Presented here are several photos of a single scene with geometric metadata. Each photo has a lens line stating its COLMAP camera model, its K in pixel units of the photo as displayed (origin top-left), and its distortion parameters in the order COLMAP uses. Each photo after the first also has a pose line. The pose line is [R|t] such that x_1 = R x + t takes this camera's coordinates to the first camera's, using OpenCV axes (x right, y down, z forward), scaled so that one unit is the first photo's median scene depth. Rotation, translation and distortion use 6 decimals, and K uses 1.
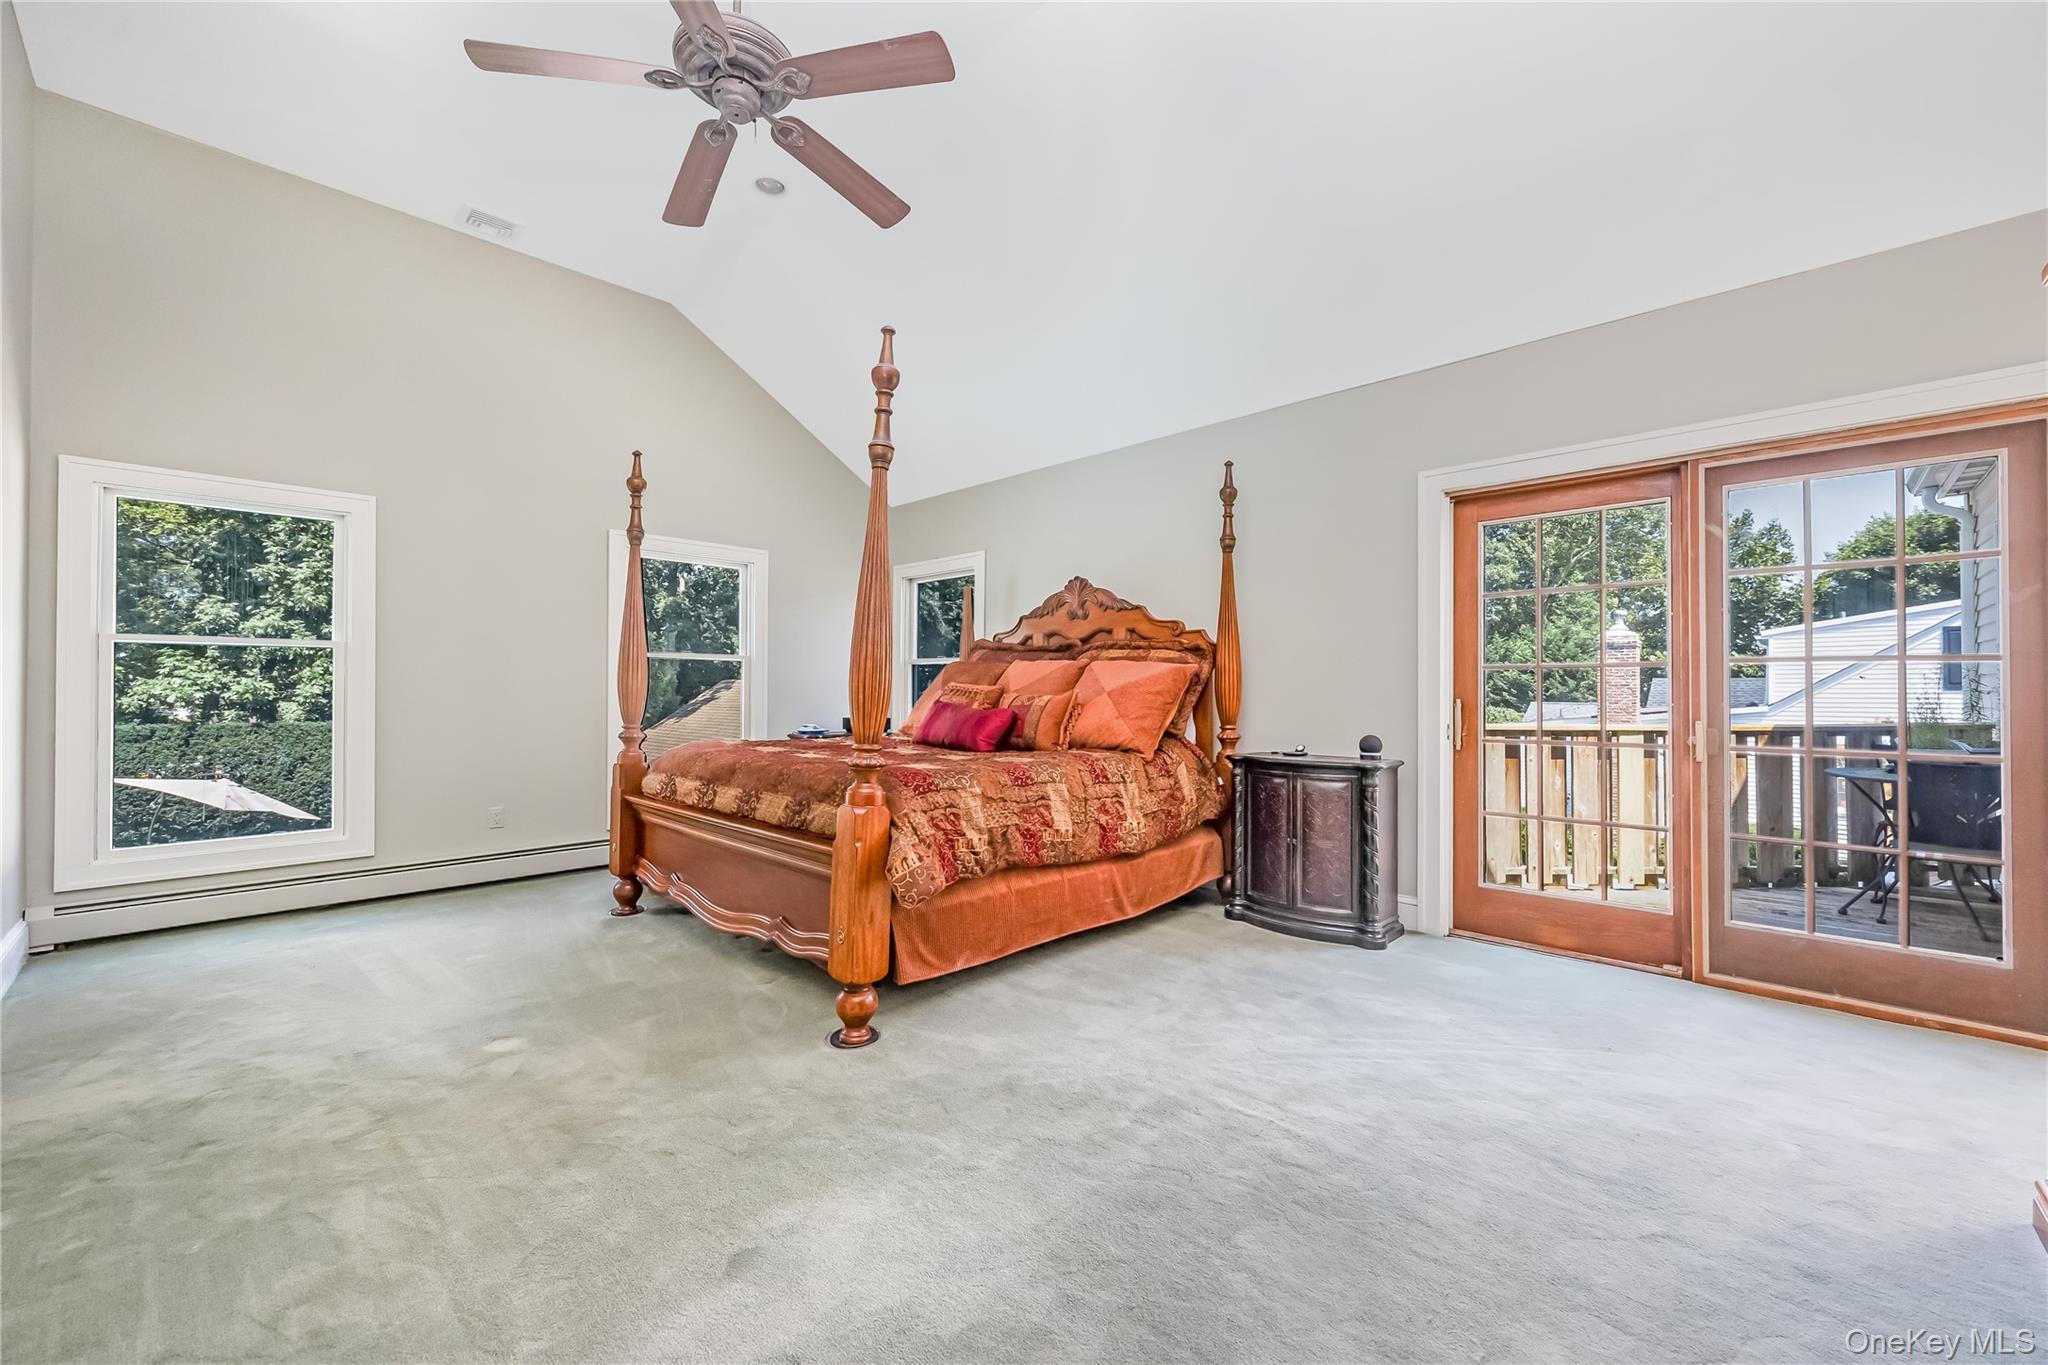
lens RADIAL K [[799.3, 0, 1024.0], [0, 799.3, 682.5], [0, 0, 1]] dist [-0.001818, -0.000074]
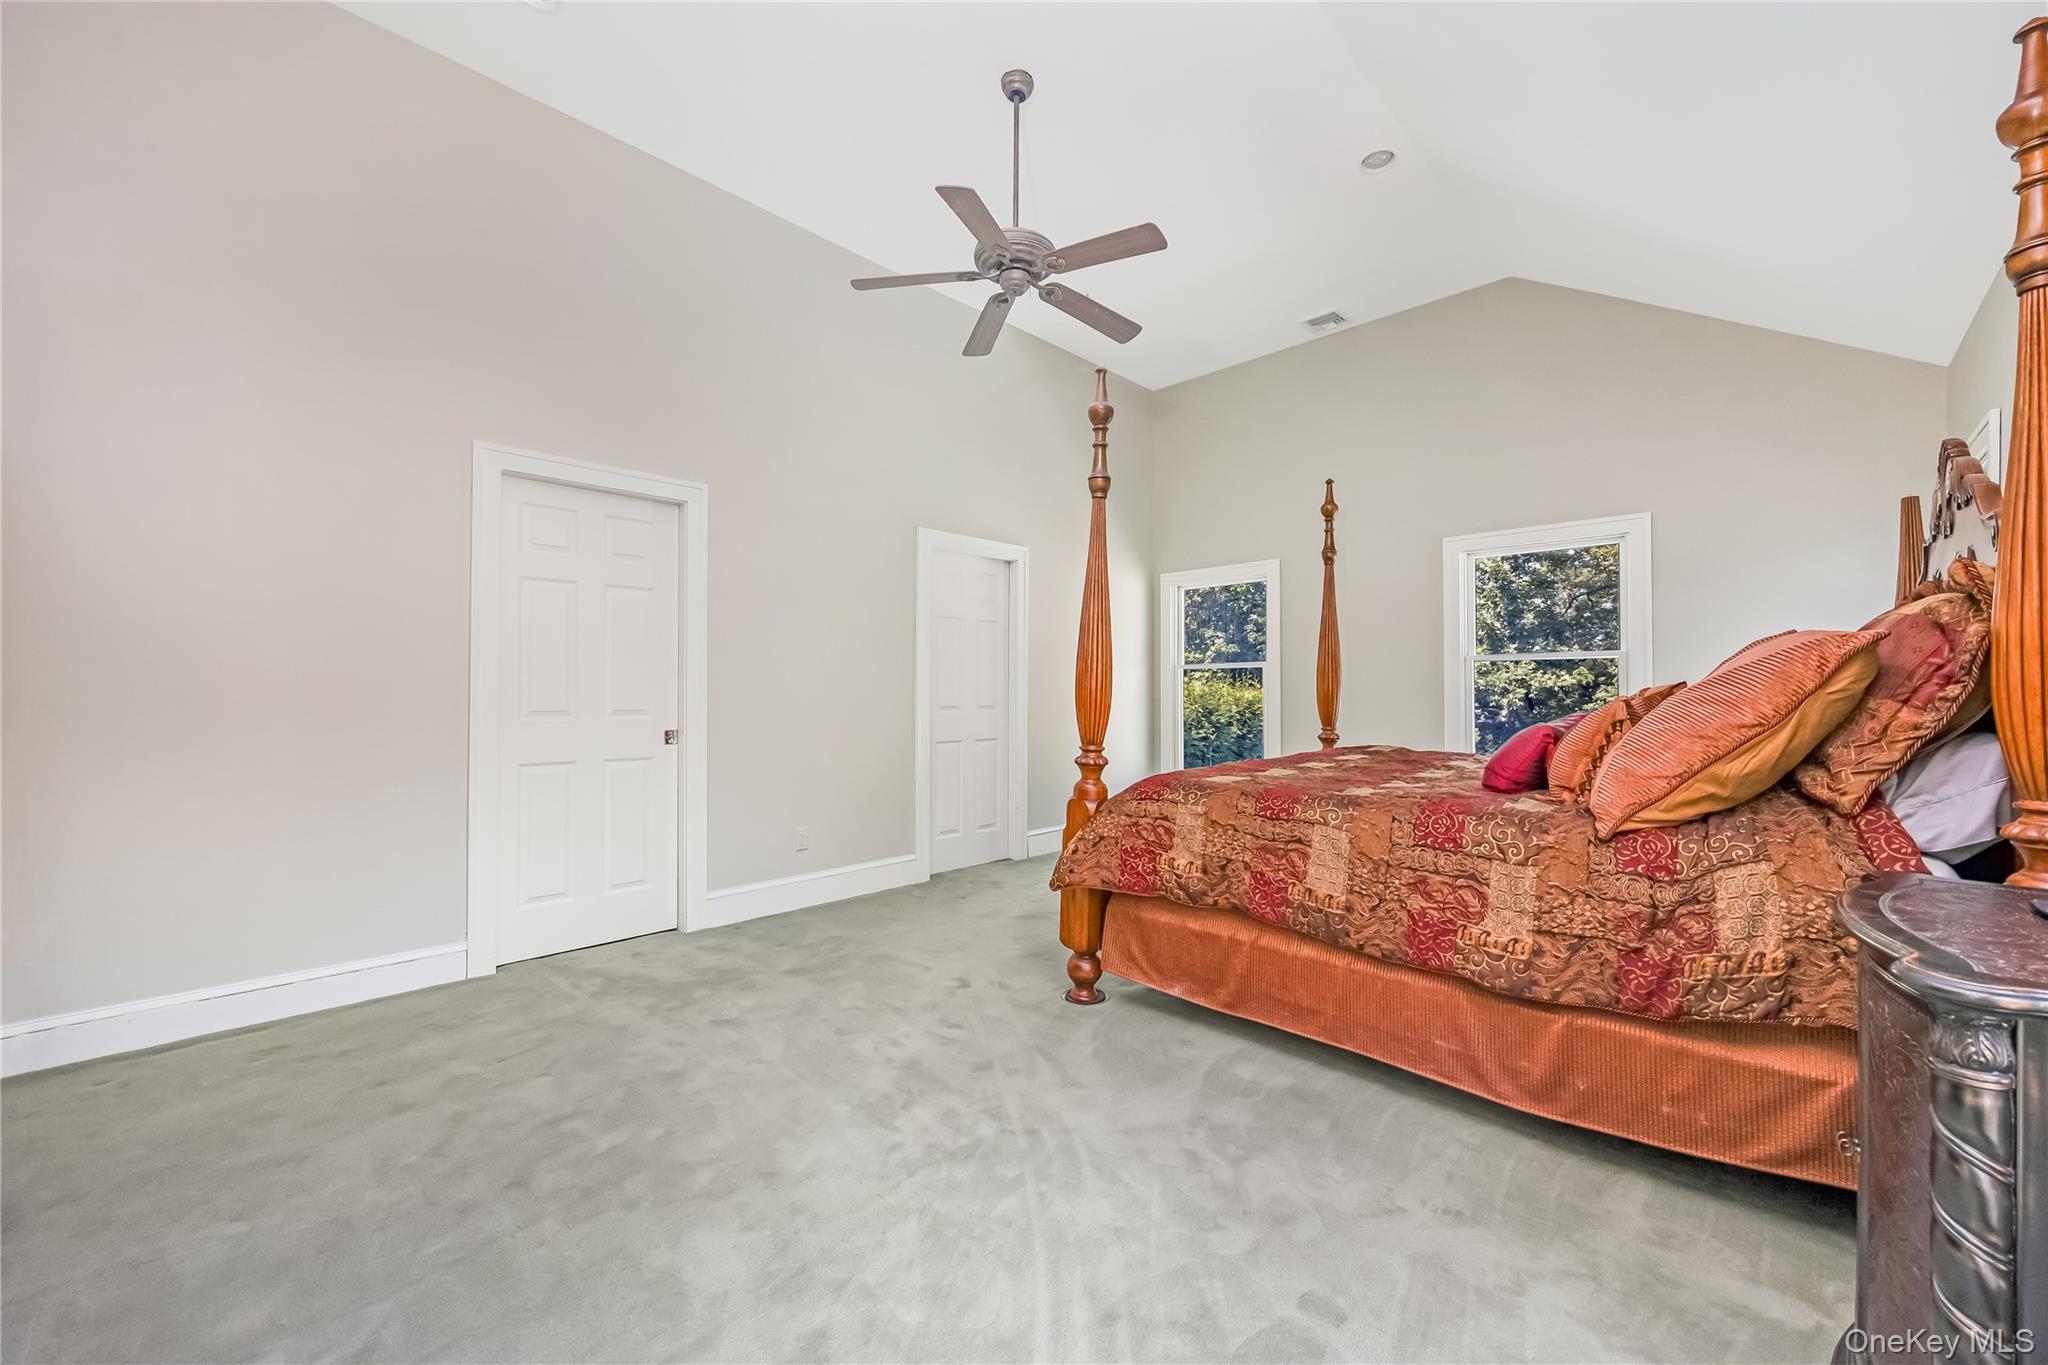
lens RADIAL K [[757.1, 0, 1029.1], [0, 757.1, 698.8], [0, 0, 1]] dist [-0.000070, 0.000022]
pose [[0.026190, -0.000539, -0.999657, 0.724654], [0.009487, 0.999955, -0.000291, 0.009353], [0.999612, -0.009476, 0.026194, 0.730934]]
